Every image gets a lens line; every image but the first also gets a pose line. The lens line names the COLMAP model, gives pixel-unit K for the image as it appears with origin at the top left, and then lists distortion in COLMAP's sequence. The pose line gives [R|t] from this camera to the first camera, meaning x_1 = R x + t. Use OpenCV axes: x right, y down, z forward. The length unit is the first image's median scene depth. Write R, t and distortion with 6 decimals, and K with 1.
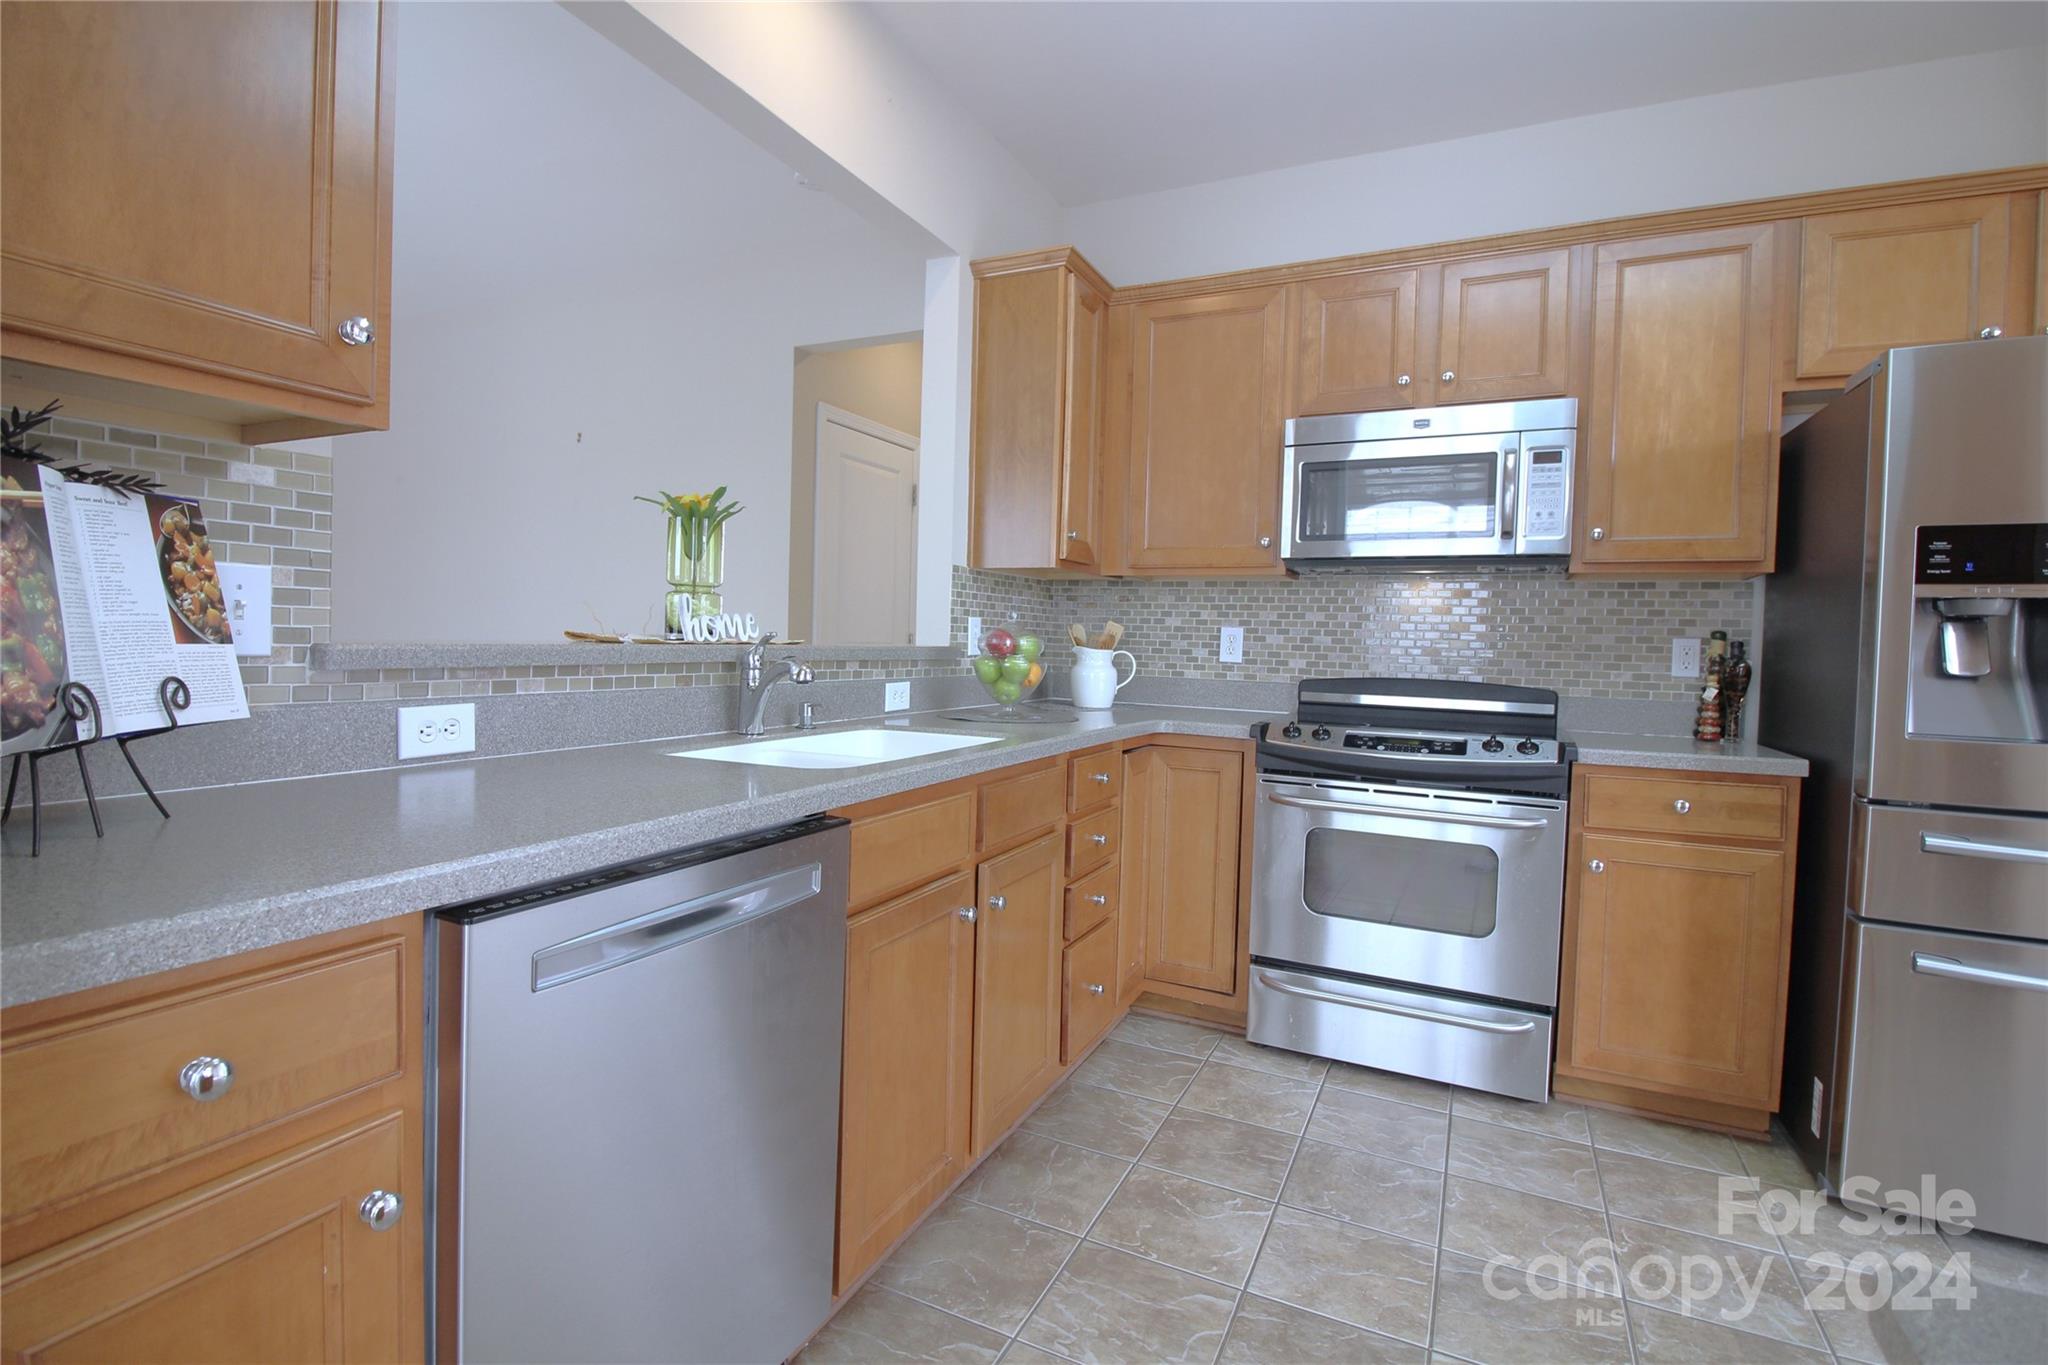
lens RADIAL K [[982.4, 0, 1024.8], [0, 982.4, 674.2], [0, 0, 1]] dist [0.000102, -0.008904]
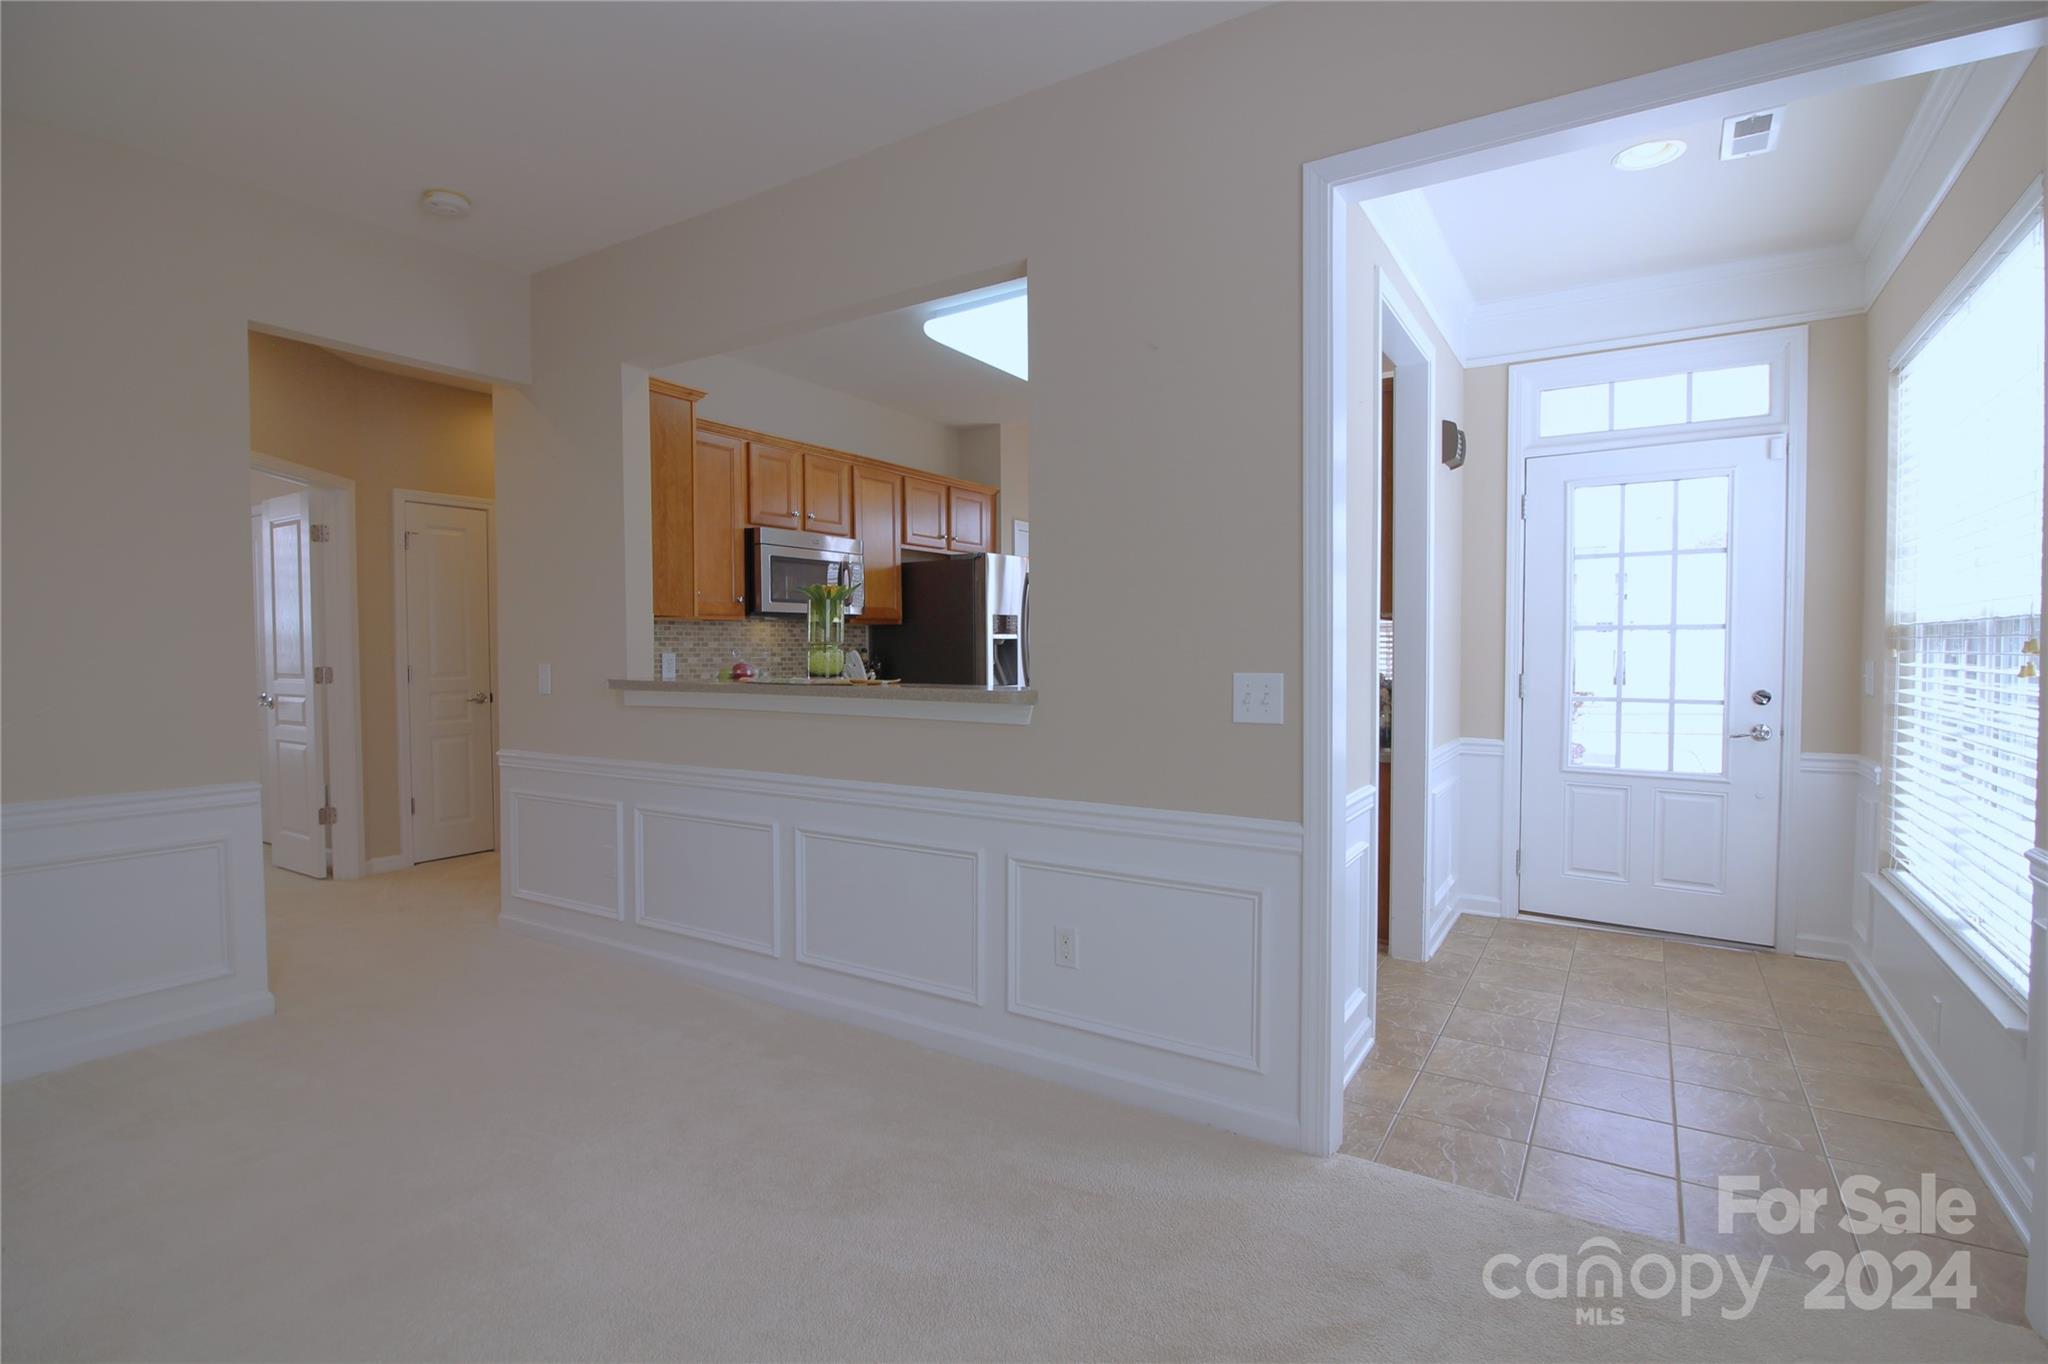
lens RADIAL K [[982.4, 0, 1014.3], [0, 982.4, 674.6], [0, 0, 1]] dist [0.000102, -0.008904]
pose [[0.121565, -0.056747, 0.990960, -1.491477], [0.040041, 0.997832, 0.052228, -0.092574], [-0.991775, 0.033330, 0.123574, 0.426265]]
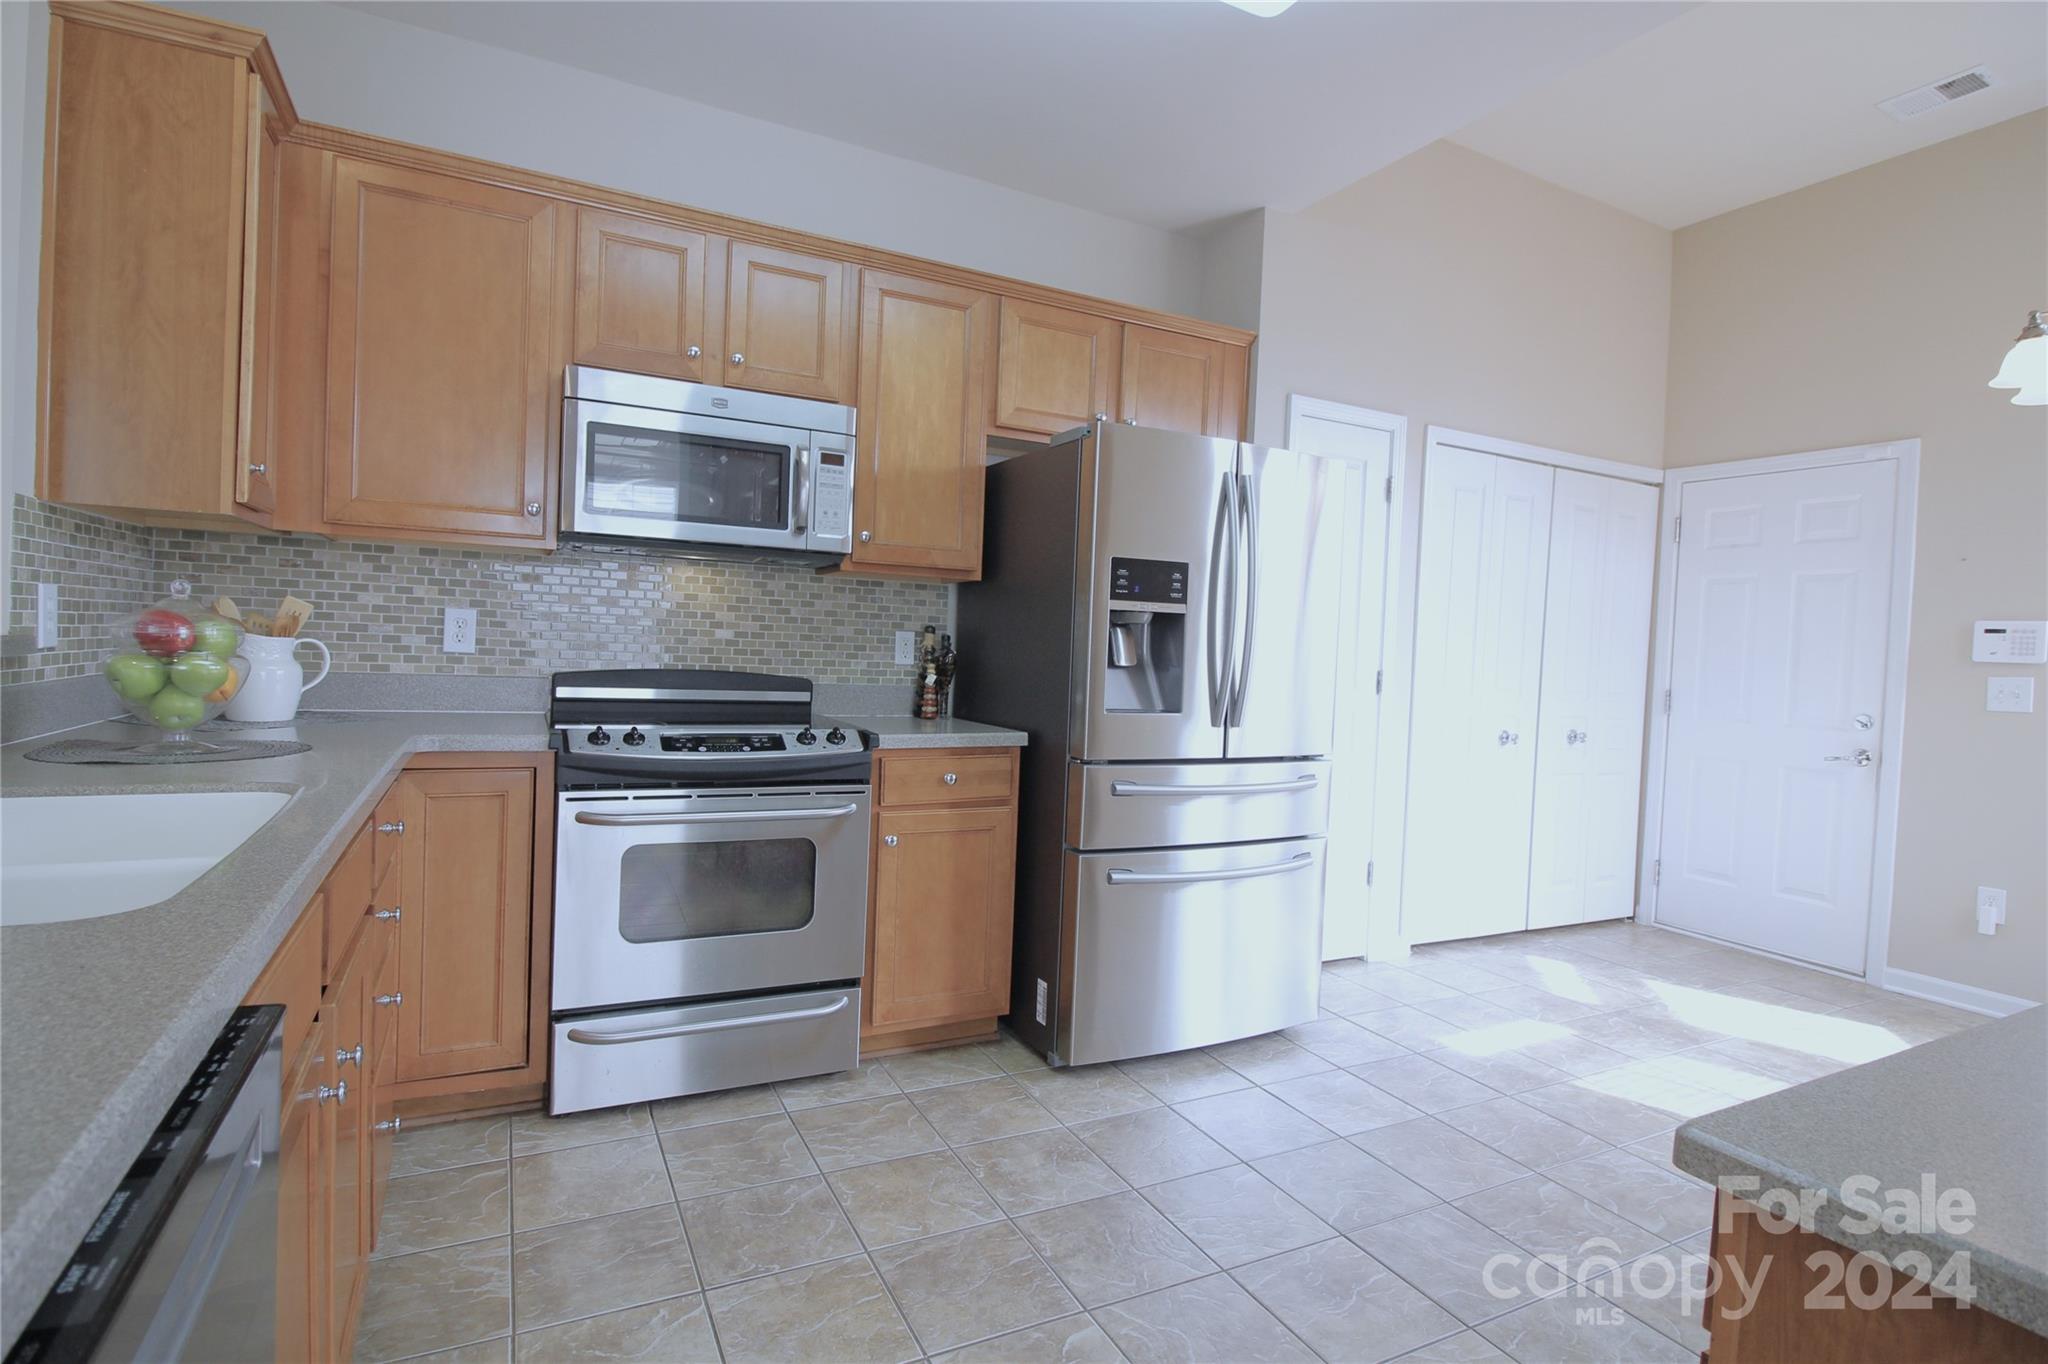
lens RADIAL K [[982.4, 0, 1015.3], [0, 982.4, 675.3], [0, 0, 1]] dist [0.000102, -0.008904]
pose [[0.612384, -0.026074, 0.790131, -0.183342], [0.002252, 0.999509, 0.031238, -0.022313], [-0.790557, -0.017351, 0.612142, 0.198635]]
